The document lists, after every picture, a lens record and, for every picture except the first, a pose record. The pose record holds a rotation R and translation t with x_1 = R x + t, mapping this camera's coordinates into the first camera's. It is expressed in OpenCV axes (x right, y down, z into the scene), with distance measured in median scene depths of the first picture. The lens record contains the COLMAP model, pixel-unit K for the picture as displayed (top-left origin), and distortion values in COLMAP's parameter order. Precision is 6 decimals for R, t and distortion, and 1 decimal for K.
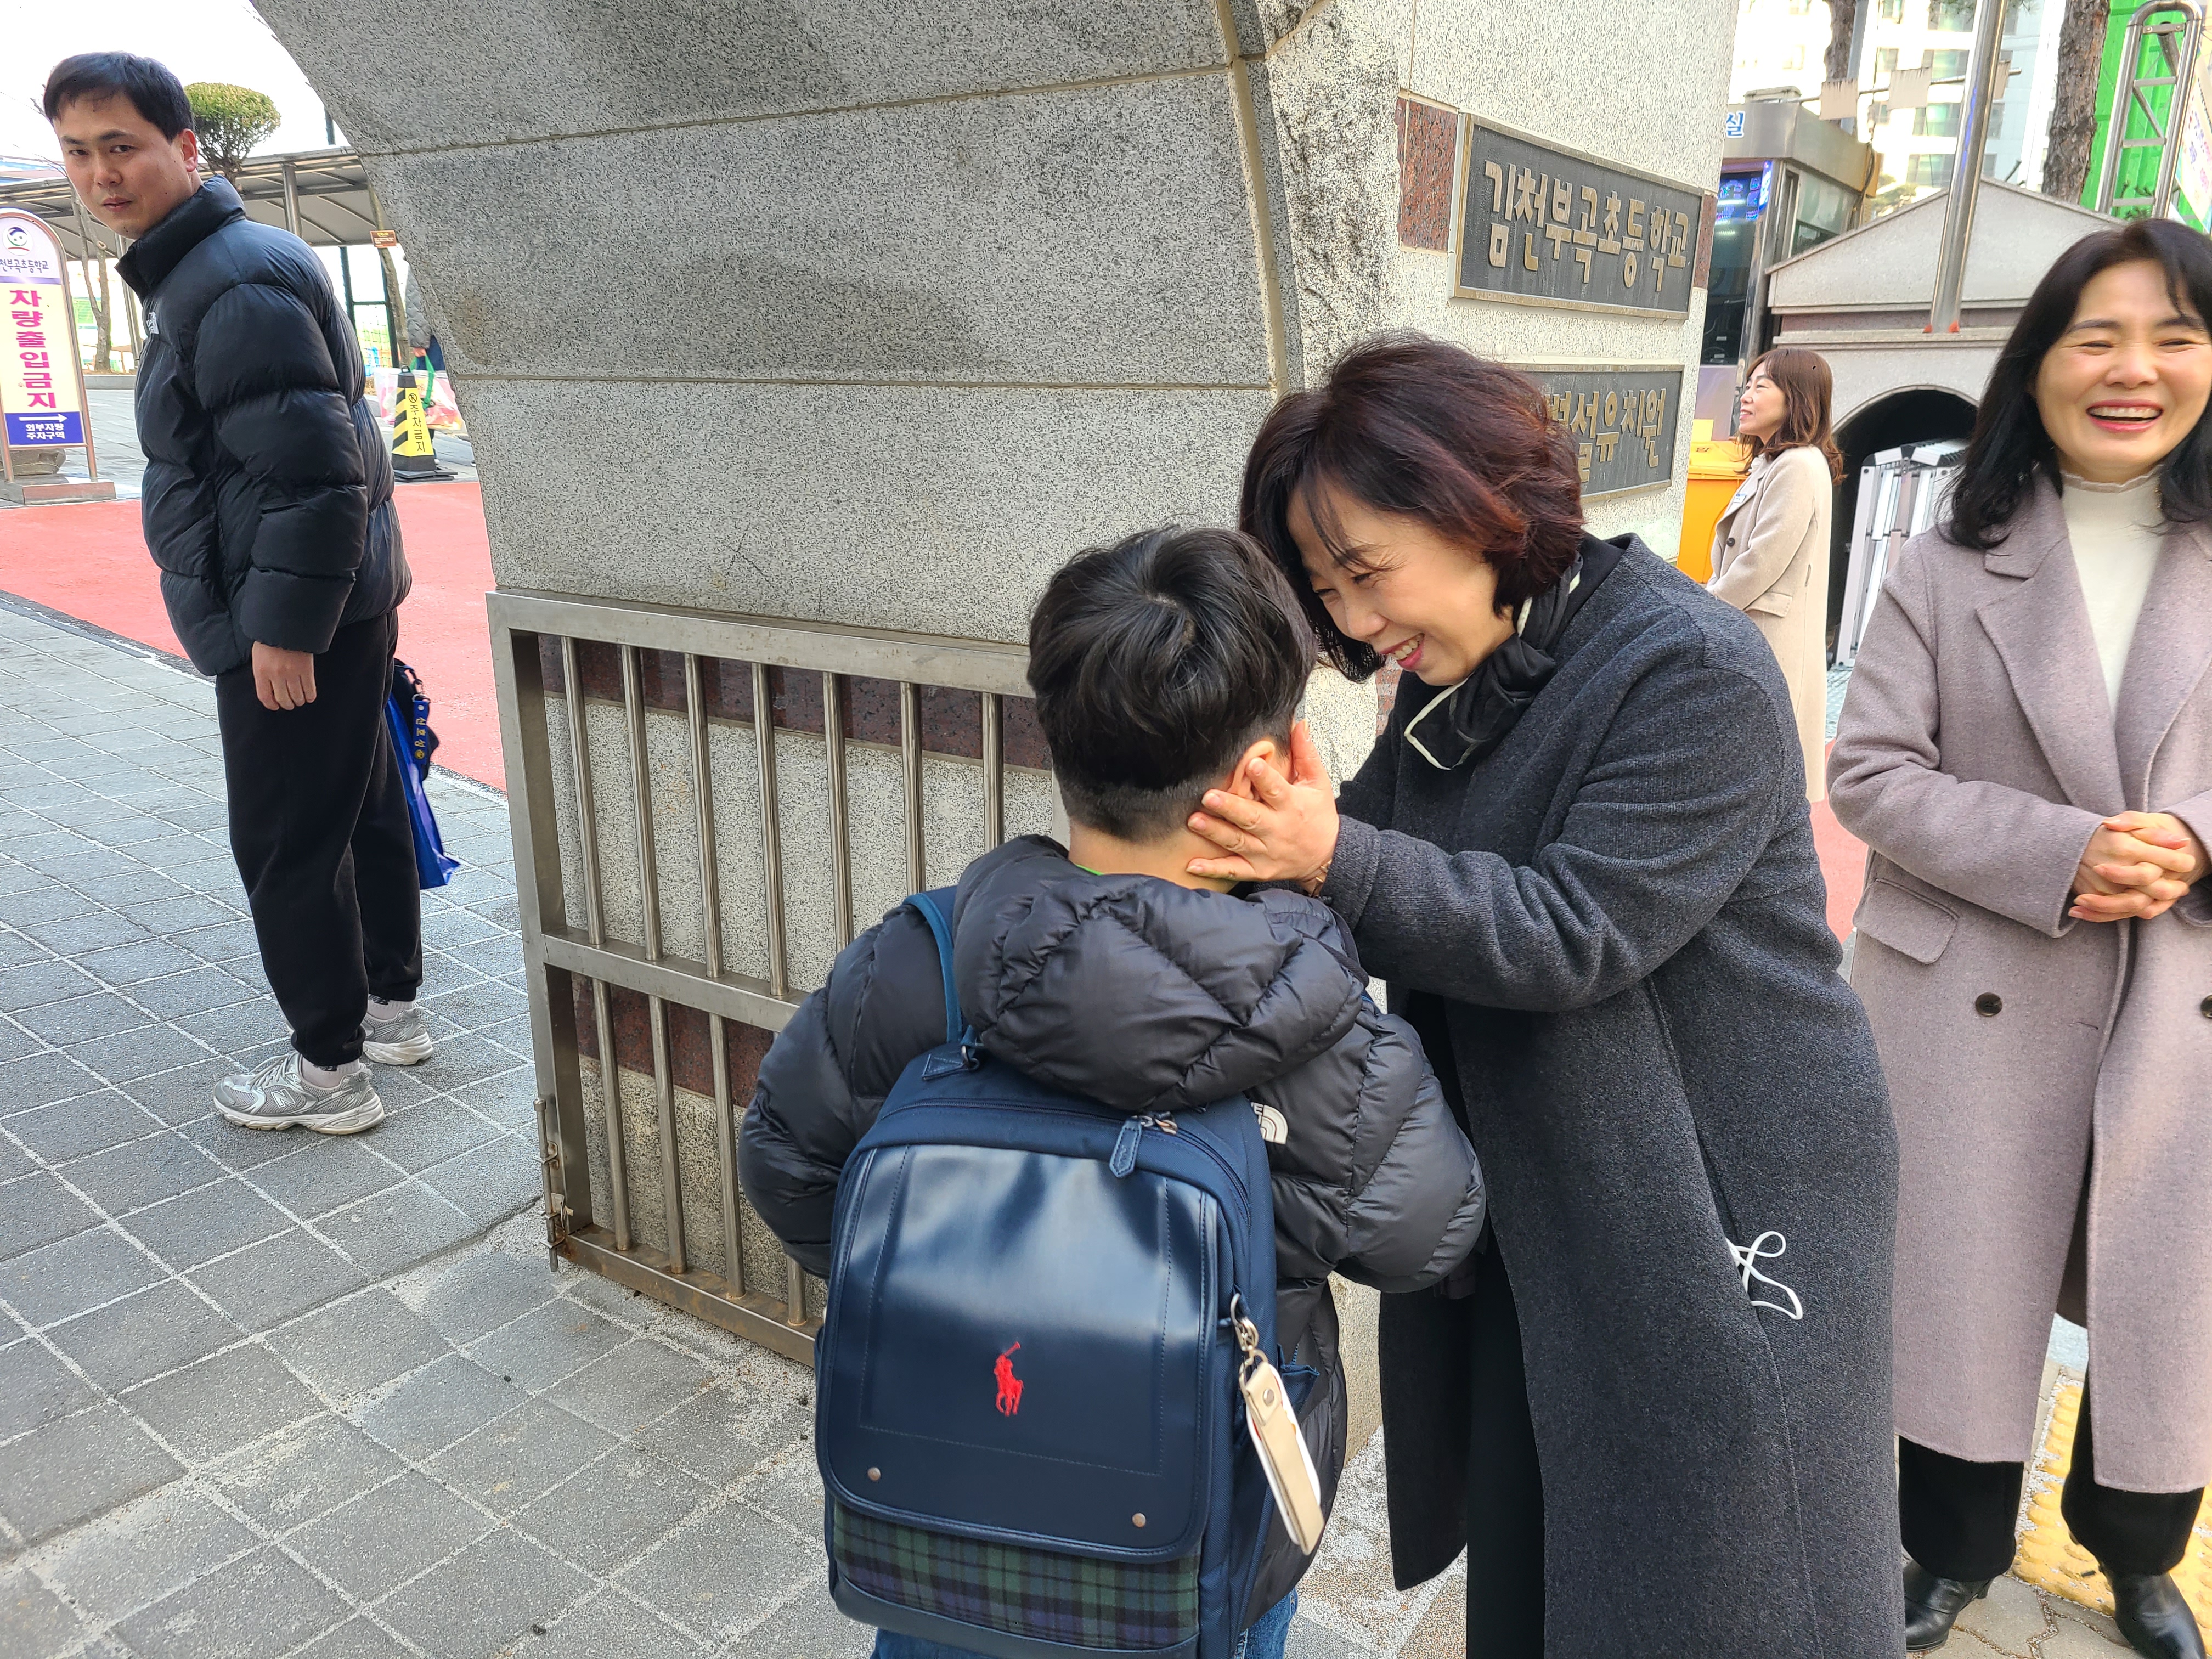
lens RADIAL K [[1659.7, 0, 1104.3], [0, 1659.7, 836.6], [0, 0, 1]] dist [0.010042, 0.004729]
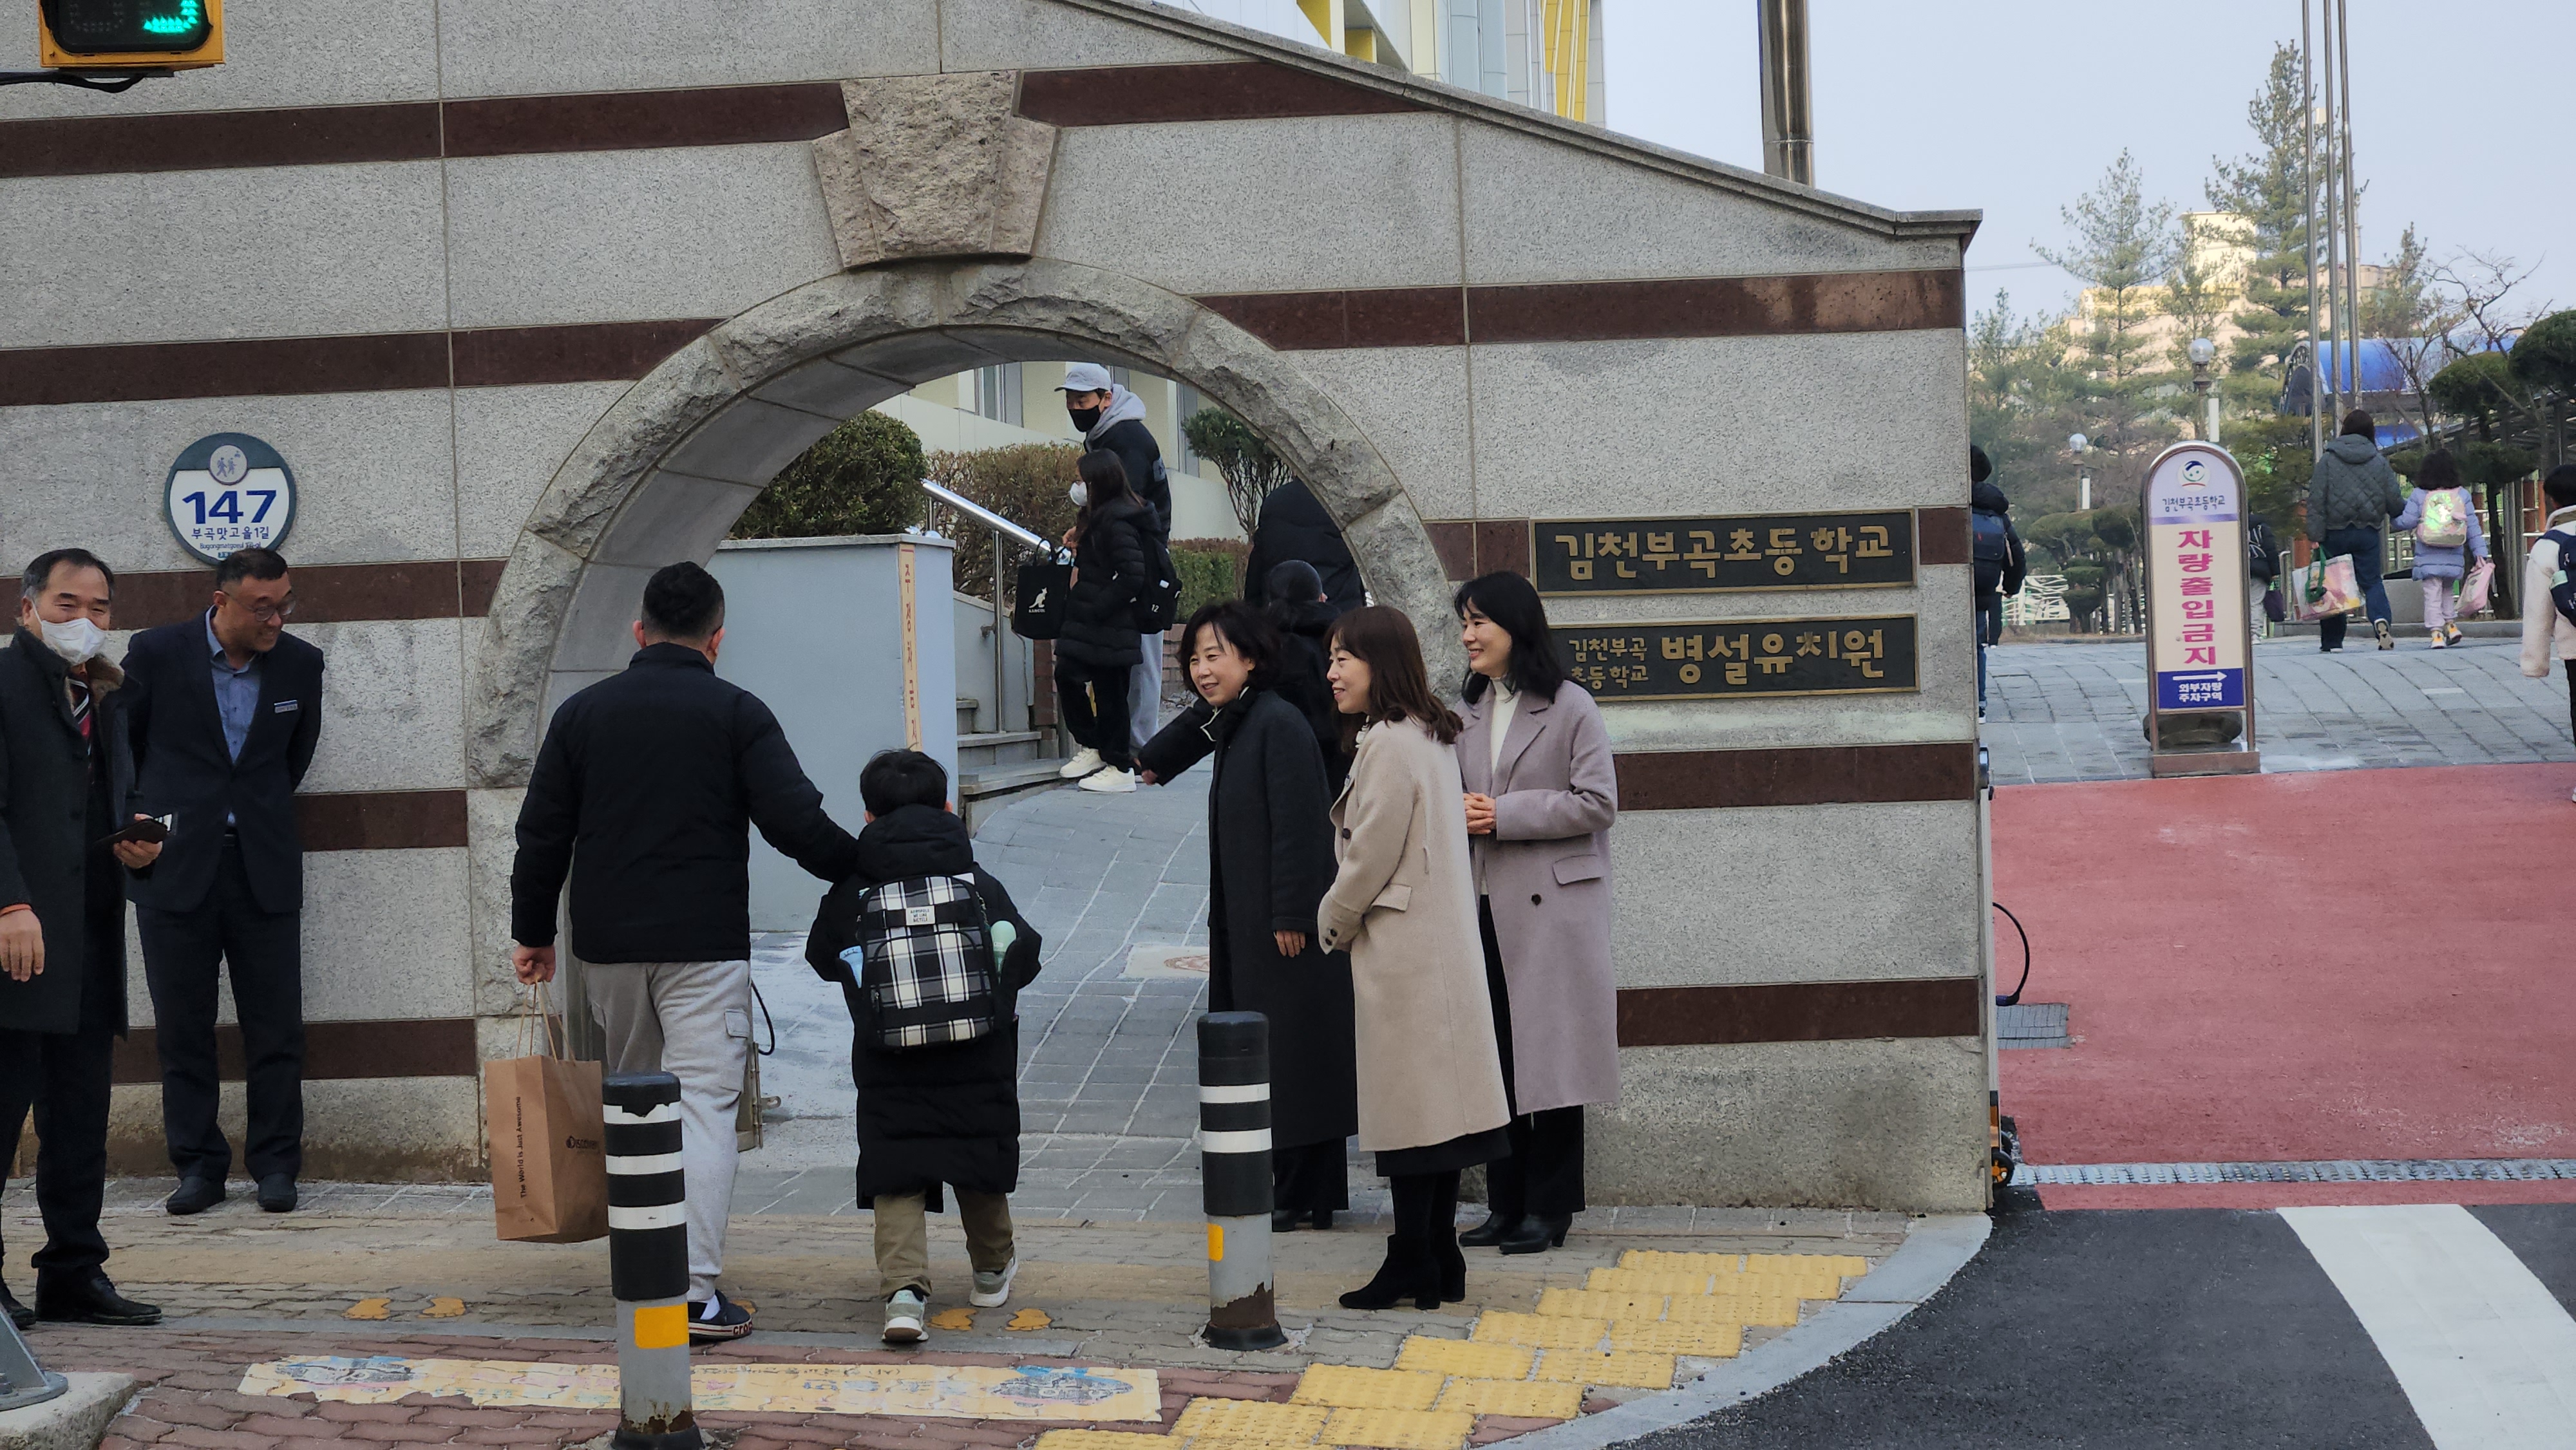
lens RADIAL K [[5174.4, 0, 1287.6], [0, 5174.4, 722.4], [0, 0, 1]] dist [0.040344, 0.000000]
pose [[0.462853, -0.003609, -0.886428, 1.463796], [-0.210427, 0.970960, -0.113829, 0.162854], [0.861097, 0.239214, 0.448653, -0.550392]]
